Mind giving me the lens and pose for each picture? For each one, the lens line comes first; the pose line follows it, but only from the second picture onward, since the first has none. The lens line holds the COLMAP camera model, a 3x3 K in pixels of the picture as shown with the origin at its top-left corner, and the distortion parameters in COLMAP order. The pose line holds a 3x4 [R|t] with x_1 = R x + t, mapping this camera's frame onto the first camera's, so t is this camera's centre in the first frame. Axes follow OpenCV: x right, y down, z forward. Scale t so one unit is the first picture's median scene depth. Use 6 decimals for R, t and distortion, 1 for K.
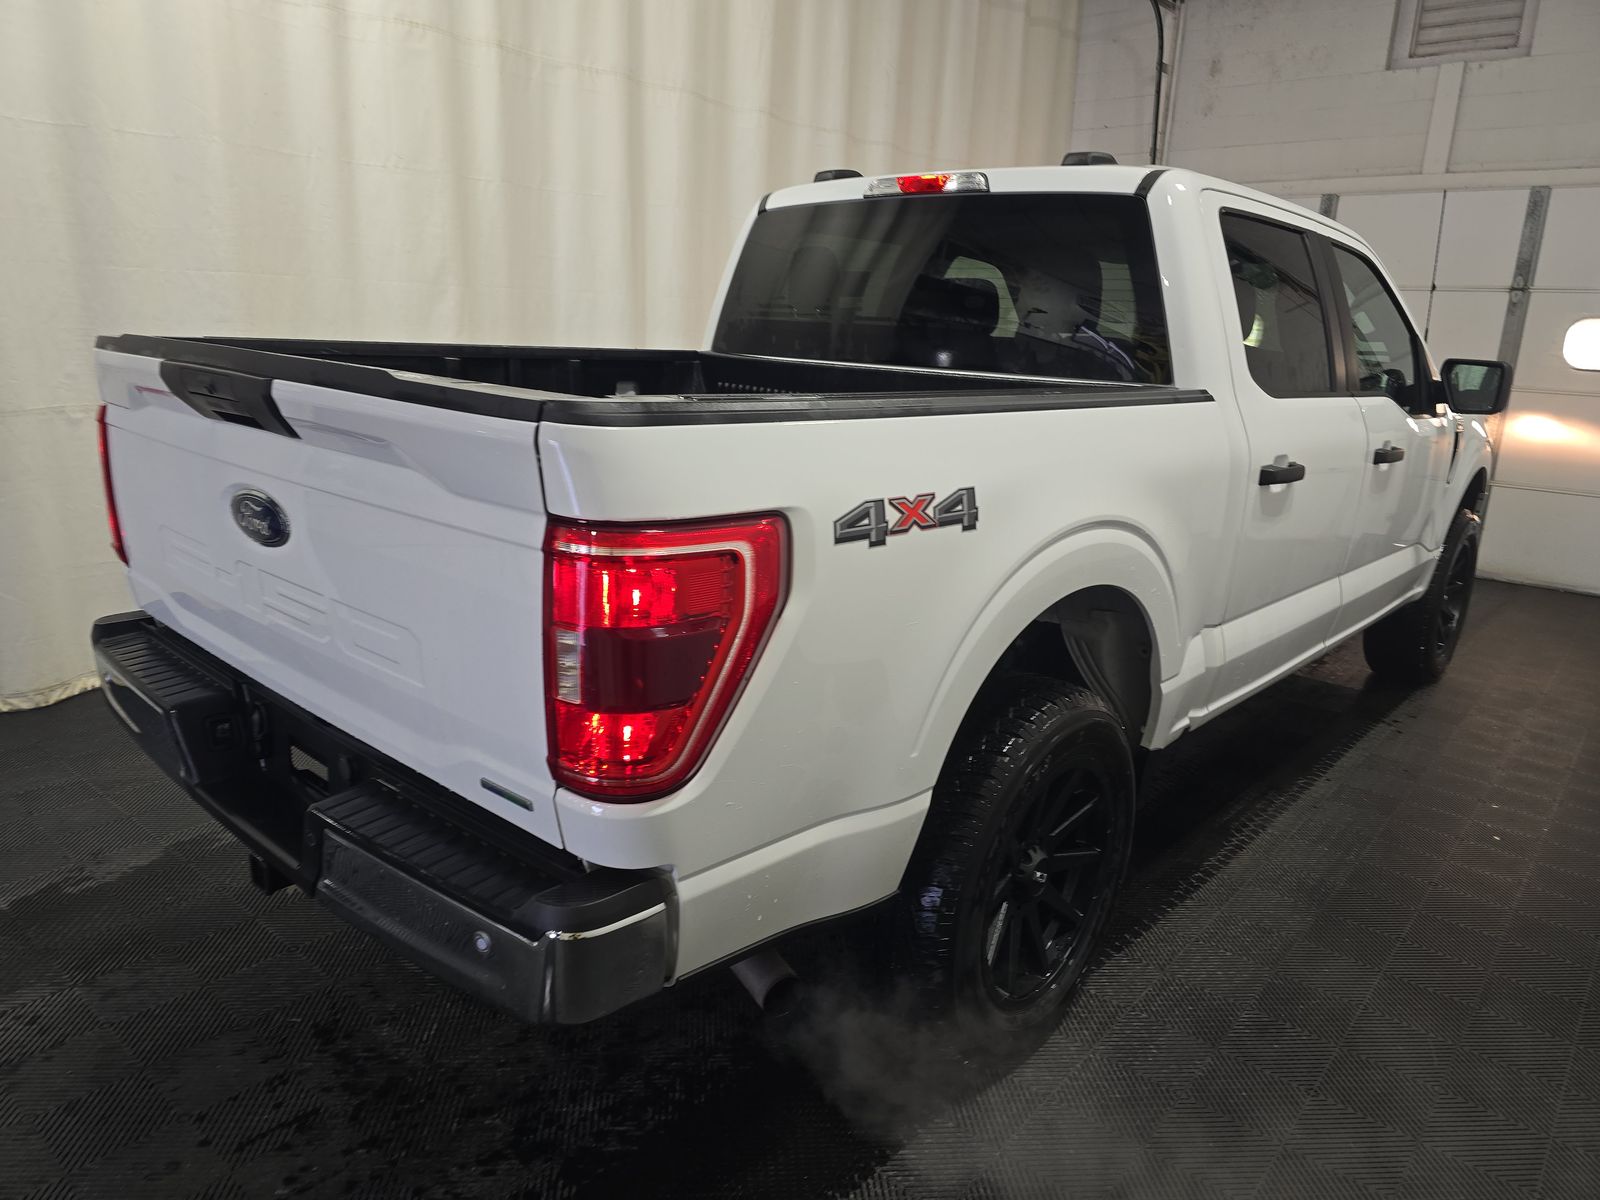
lens RADIAL K [[1079.2, 0, 809.6], [0, 1079.2, 613.4], [0, 0, 1]] dist [0.040972, -0.030707]
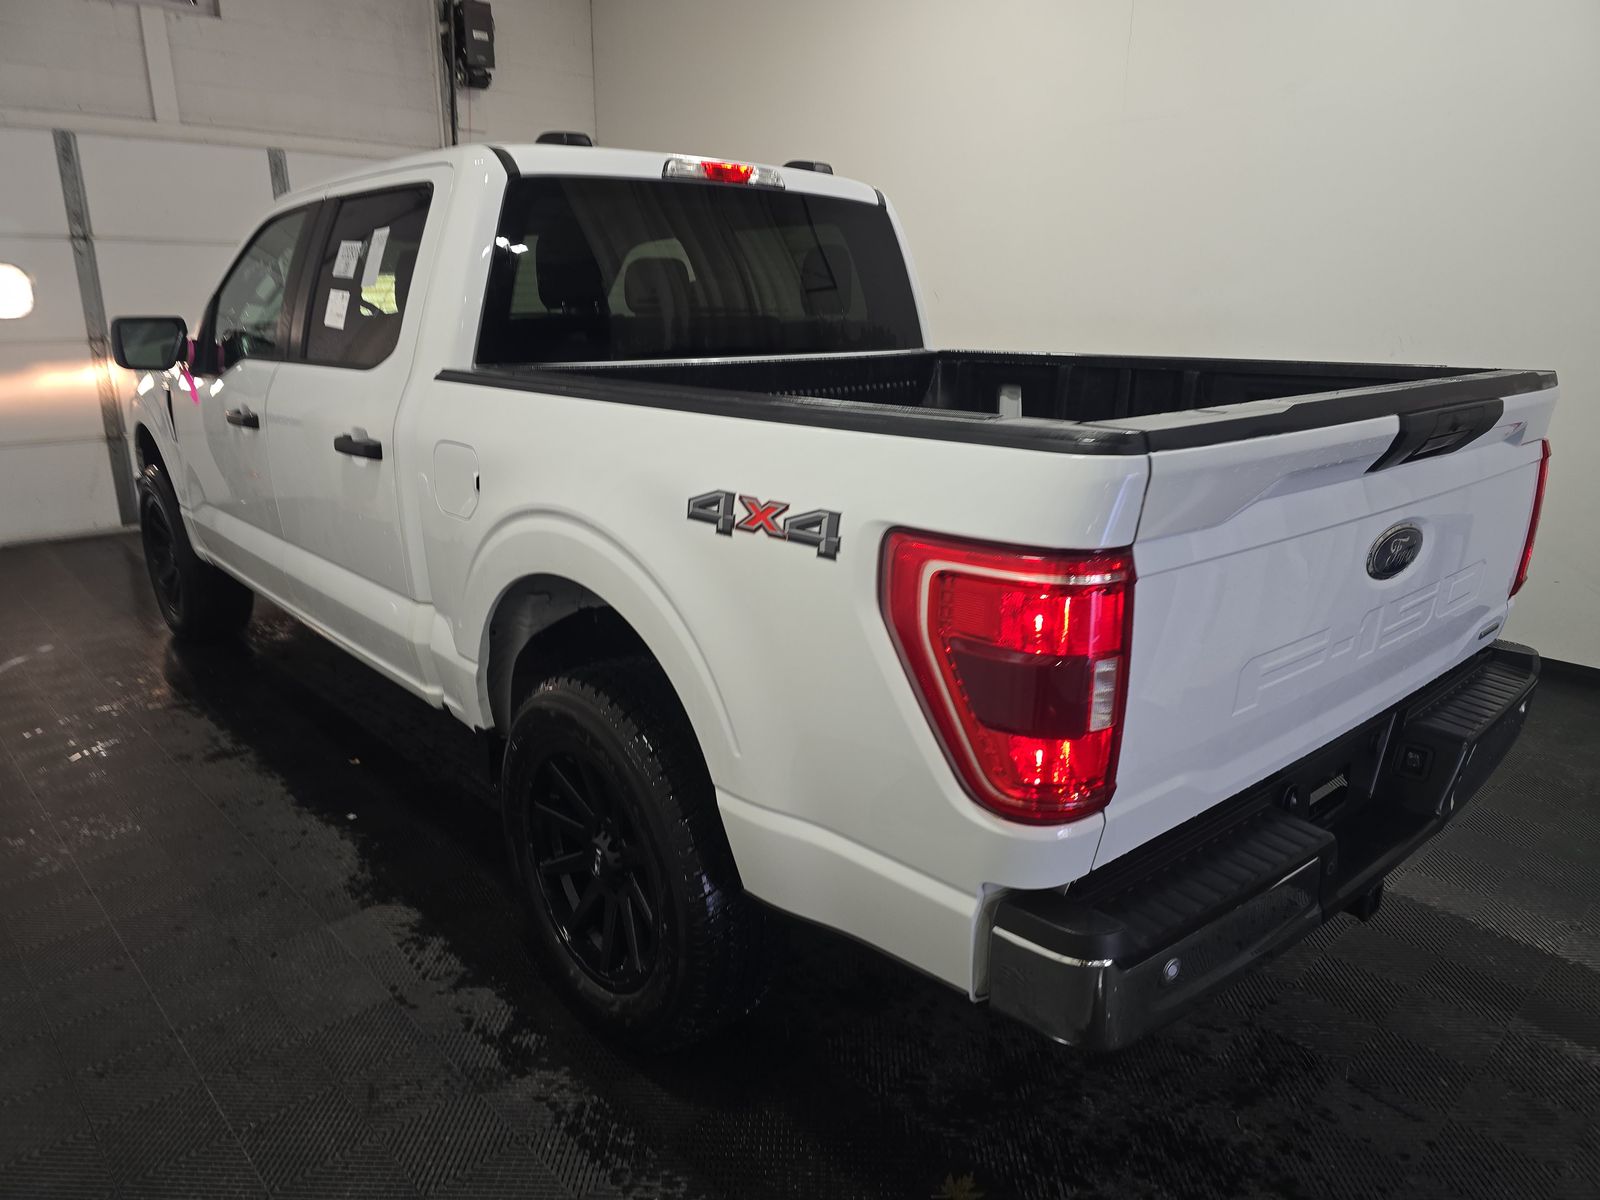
lens RADIAL K [[1079.2, 0, 809.6], [0, 1079.2, 613.4], [0, 0, 1]] dist [0.040972, -0.030707]
pose [[0.128149, -0.316369, 0.939941, -0.832193], [0.259876, 0.925350, 0.276027, -0.246475], [-0.957101, 0.208895, 0.200800, 0.723341]]
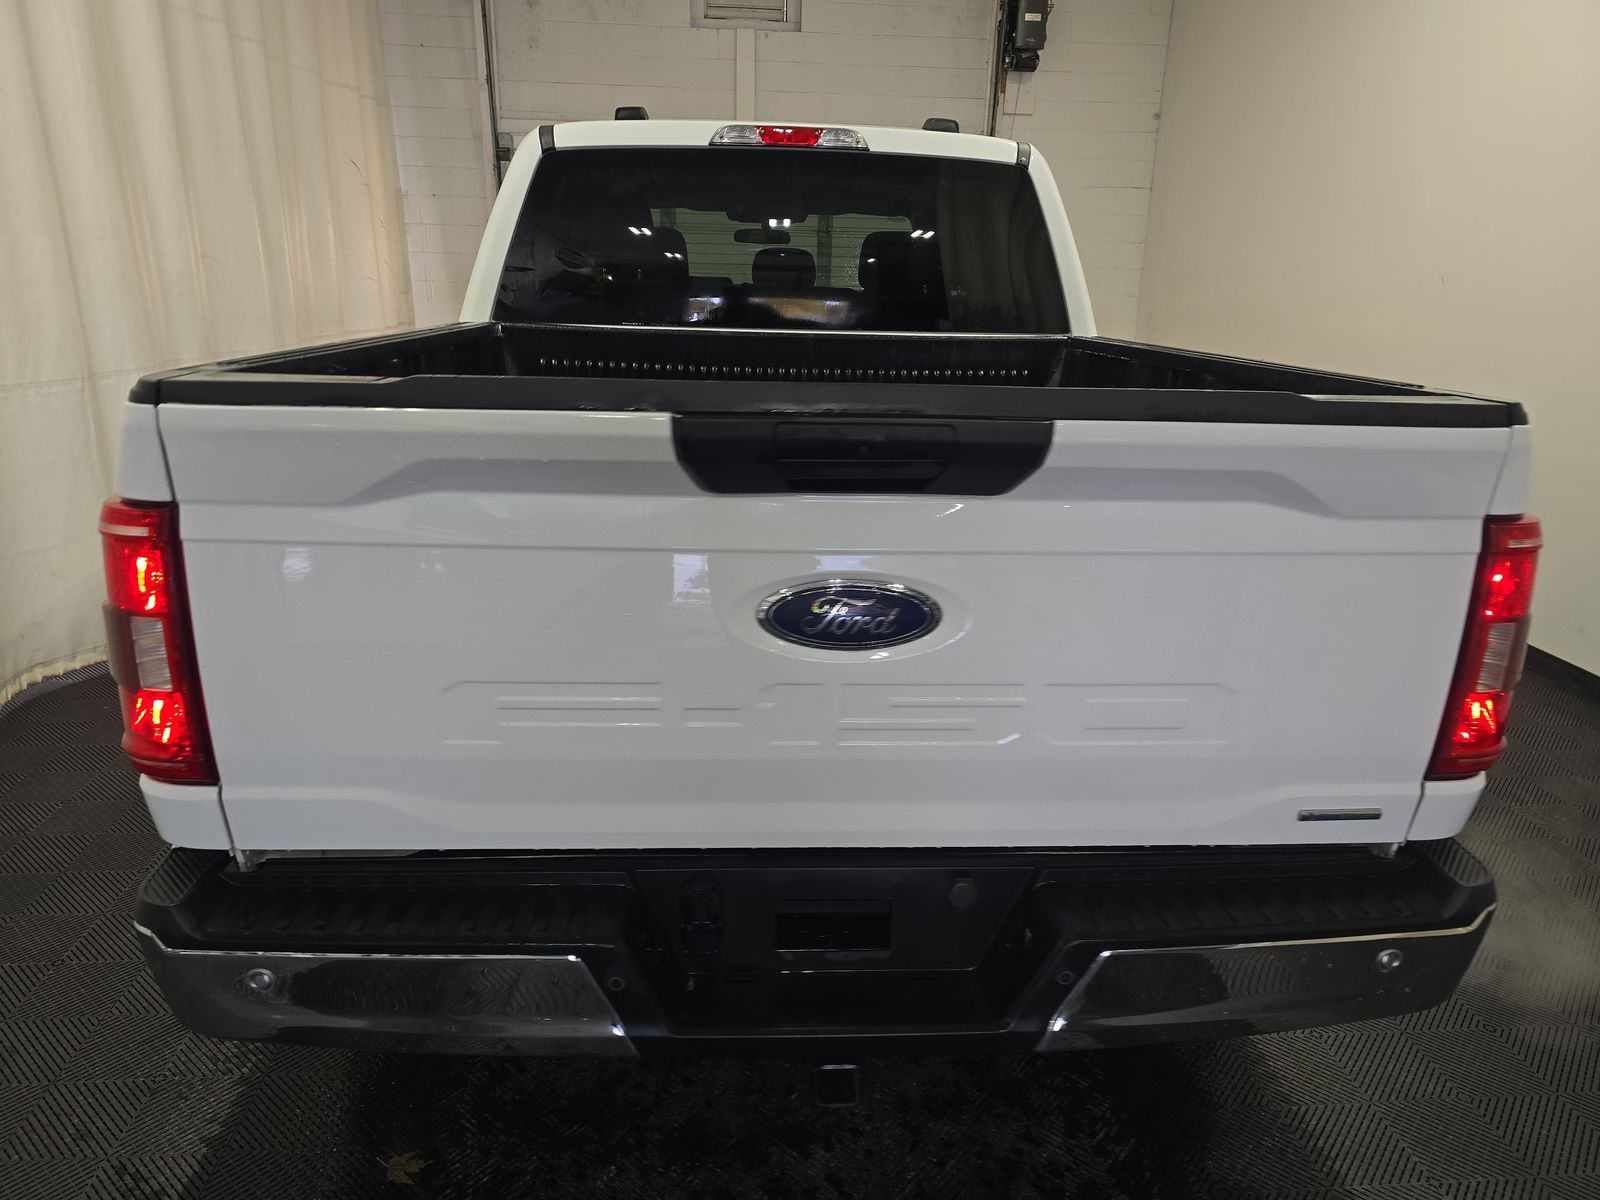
lens RADIAL K [[1079.2, 0, 809.6], [0, 1079.2, 613.4], [0, 0, 1]] dist [0.040972, -0.030707]
pose [[0.710200, -0.232258, 0.664584, -0.536409], [0.188927, 0.972262, 0.137890, -0.102240], [-0.678176, 0.027629, 0.734380, 0.262093]]
